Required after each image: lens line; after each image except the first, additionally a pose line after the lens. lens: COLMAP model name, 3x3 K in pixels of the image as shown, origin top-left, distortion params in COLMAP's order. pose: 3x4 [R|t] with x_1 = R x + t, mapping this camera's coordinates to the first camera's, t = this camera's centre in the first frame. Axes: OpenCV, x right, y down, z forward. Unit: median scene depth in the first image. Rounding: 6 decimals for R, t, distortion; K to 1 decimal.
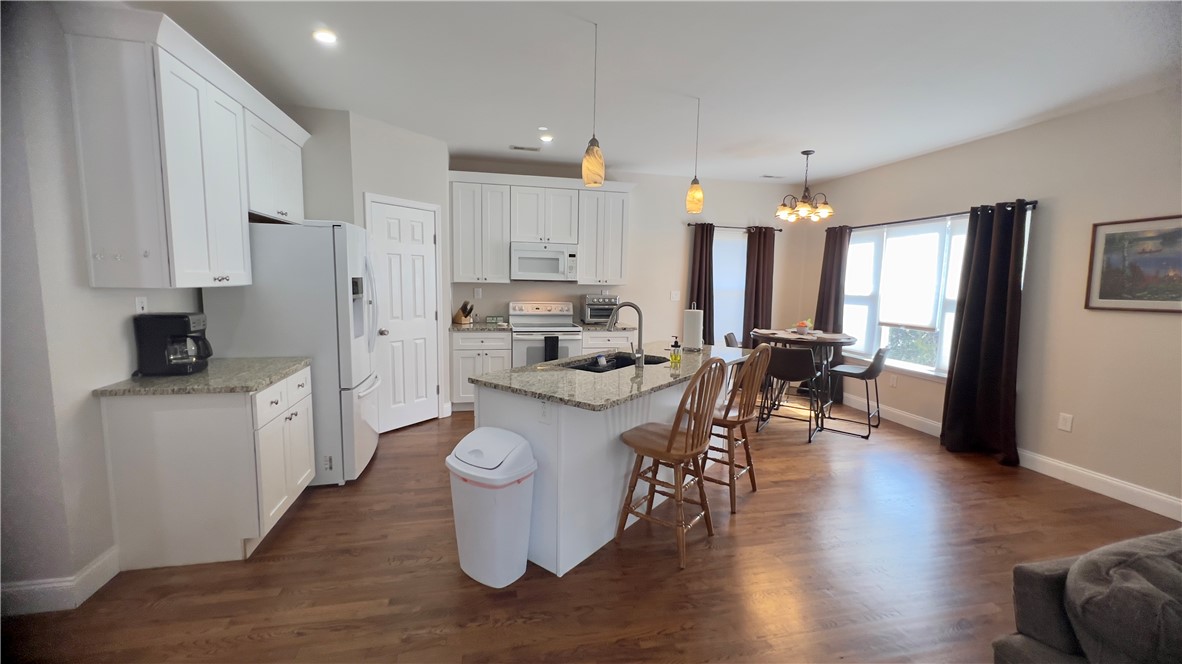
lens RADIAL K [[475.9, 0, 588.5], [0, 475.9, 328.2], [0, 0, 1]] dist [0.000602, 0.000755]
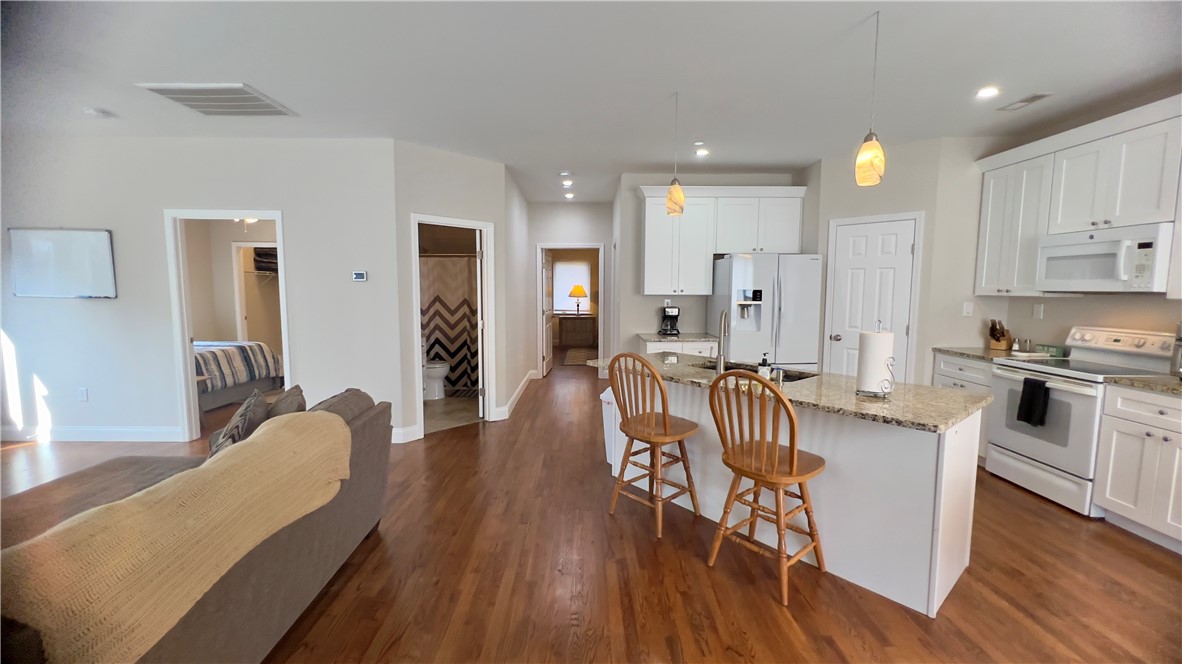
lens RADIAL K [[475.9, 0, 586.0], [0, 475.9, 332.3], [0, 0, 1]] dist [0.000602, 0.000755]
pose [[-0.216602, 0.069798, -0.973762, 0.636372], [-0.107934, 0.989614, 0.094942, -0.038625], [0.970275, 0.125667, -0.206819, 0.513865]]
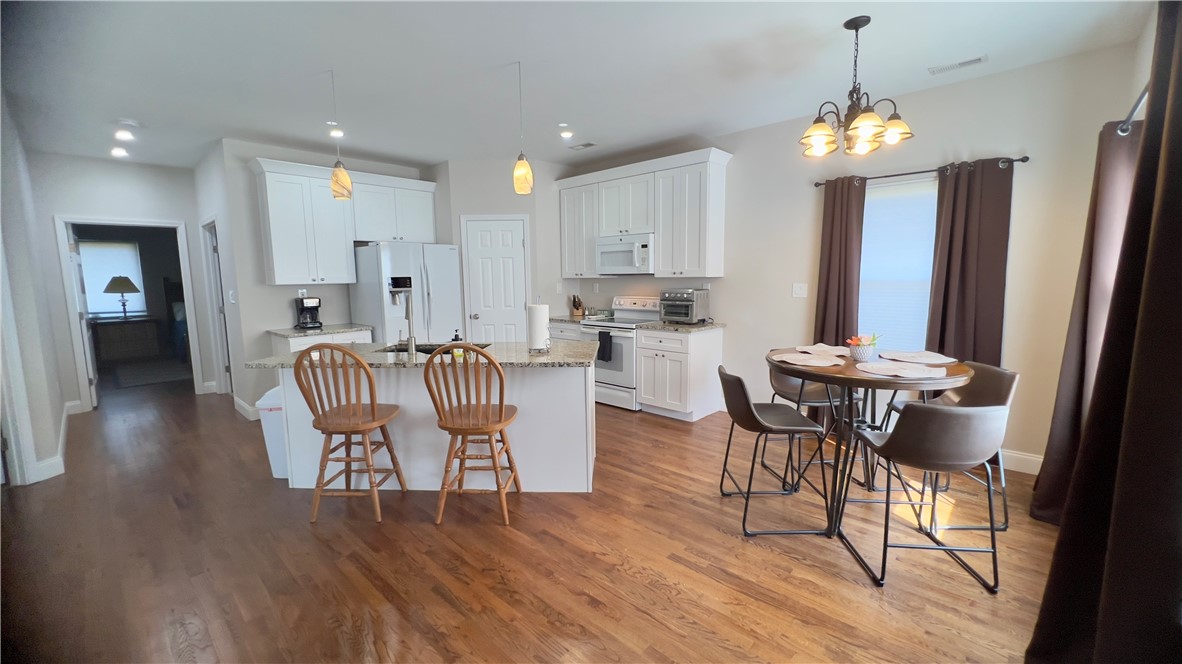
lens RADIAL K [[475.9, 0, 590.4], [0, 475.9, 332.5], [0, 0, 1]] dist [0.000602, 0.000755]
pose [[0.560565, 0.071382, -0.825028, 0.677716], [-0.059692, 0.997169, 0.045717, -0.022418], [0.825956, 0.023621, 0.563239, 0.404524]]
